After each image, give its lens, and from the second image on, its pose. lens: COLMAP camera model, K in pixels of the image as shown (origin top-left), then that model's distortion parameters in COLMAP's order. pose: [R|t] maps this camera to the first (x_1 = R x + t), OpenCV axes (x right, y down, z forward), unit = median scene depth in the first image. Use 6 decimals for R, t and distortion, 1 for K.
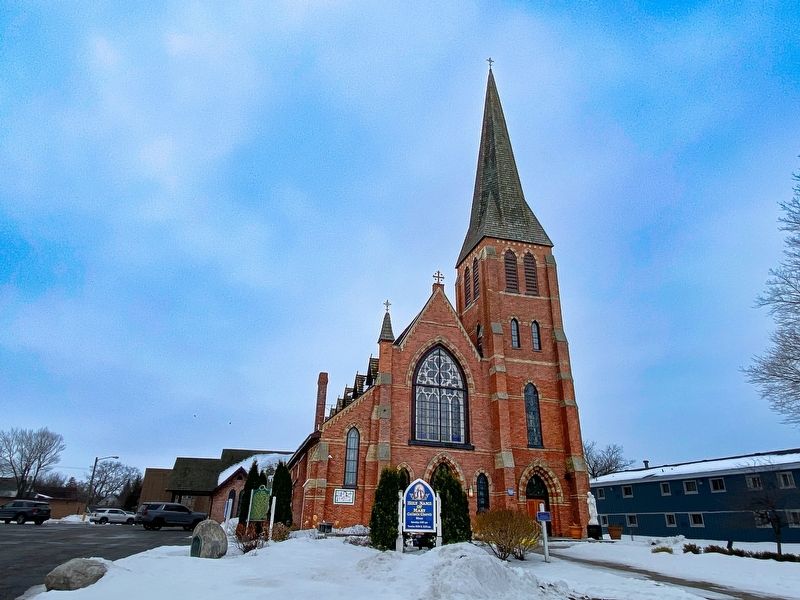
lens RADIAL K [[490.9, 0, 396.1], [0, 490.9, 323.4], [0, 0, 1]] dist [0.049598, -0.000338]
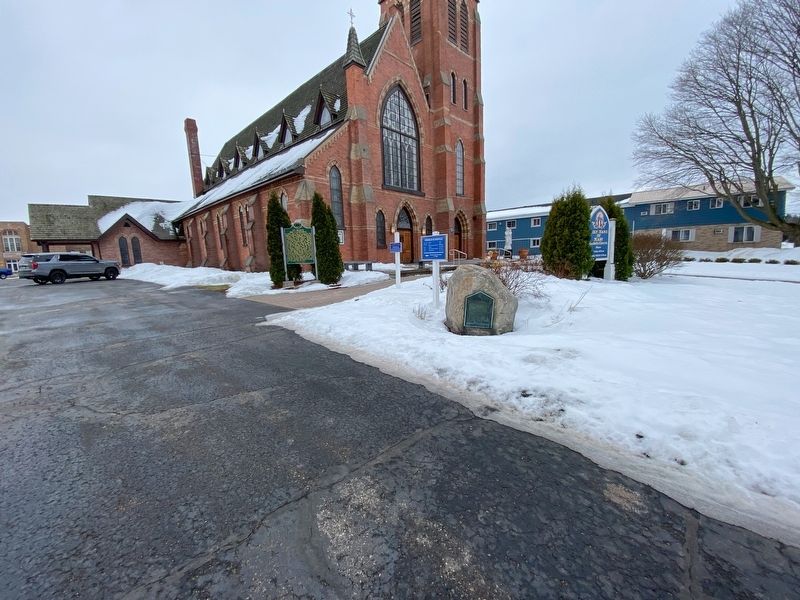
lens RADIAL K [[321.0, 0, 401.1], [0, 321.0, 304.1], [0, 0, 1]] dist [0.020418, -0.020770]
pose [[0.855942, -0.133582, 0.499520, -0.289774], [-0.138281, 0.871731, 0.470068, 0.122868], [-0.498239, -0.471425, 0.727679, 0.336402]]
